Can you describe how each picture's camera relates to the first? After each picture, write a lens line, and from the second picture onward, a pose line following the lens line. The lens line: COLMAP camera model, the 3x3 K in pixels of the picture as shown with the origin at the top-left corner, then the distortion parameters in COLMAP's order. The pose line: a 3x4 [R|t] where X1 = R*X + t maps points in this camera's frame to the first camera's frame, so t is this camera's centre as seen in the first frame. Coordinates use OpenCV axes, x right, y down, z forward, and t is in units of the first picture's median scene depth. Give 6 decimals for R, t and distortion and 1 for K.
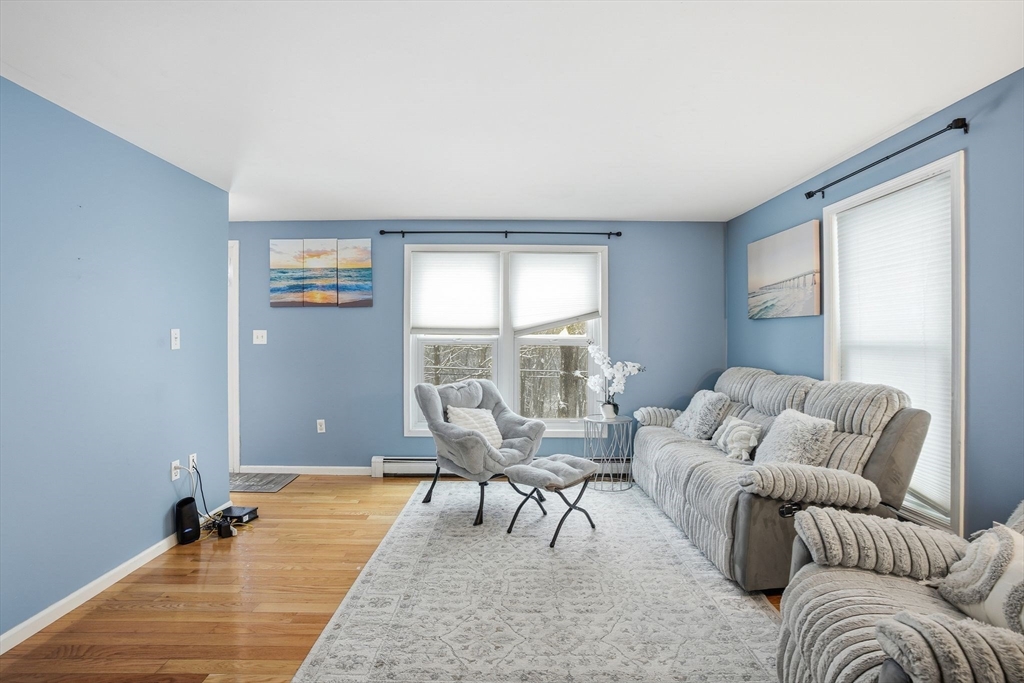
lens RADIAL K [[496.7, 0, 512.0], [0, 496.7, 341.5], [0, 0, 1]] dist [0.000248, 0.000073]
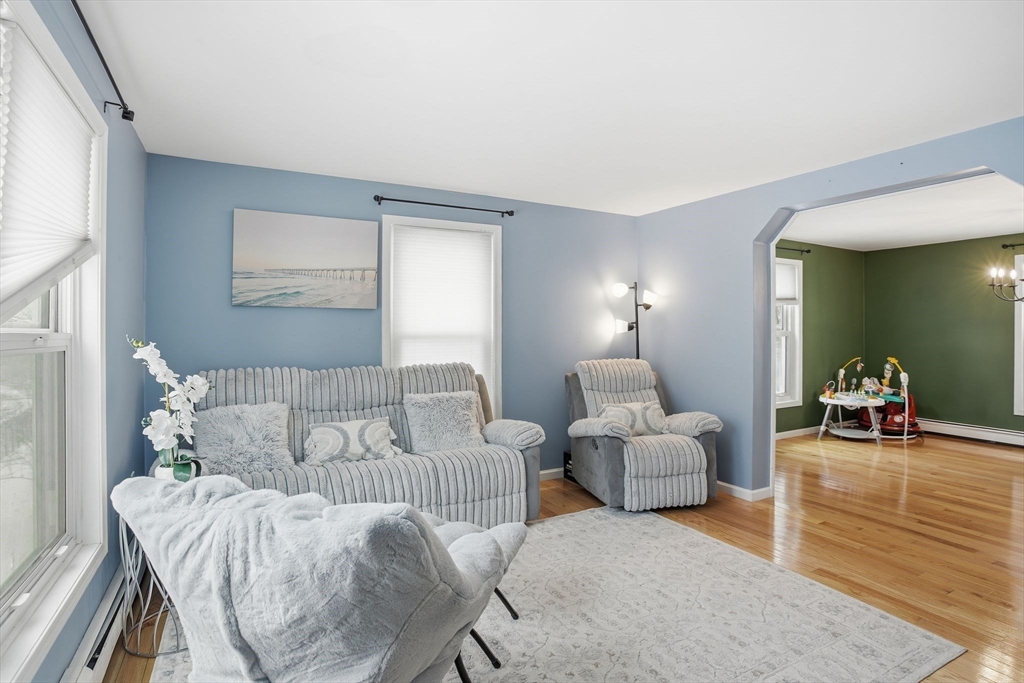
lens RADIAL K [[517.6, 0, 515.8], [0, 517.6, 327.3], [0, 0, 1]] dist [-0.000142, -0.000088]
pose [[-0.473678, -0.005455, 0.880681, -0.563688], [0.002926, 0.999966, 0.007767, -0.020517], [-0.880693, 0.006256, -0.473646, 1.305837]]
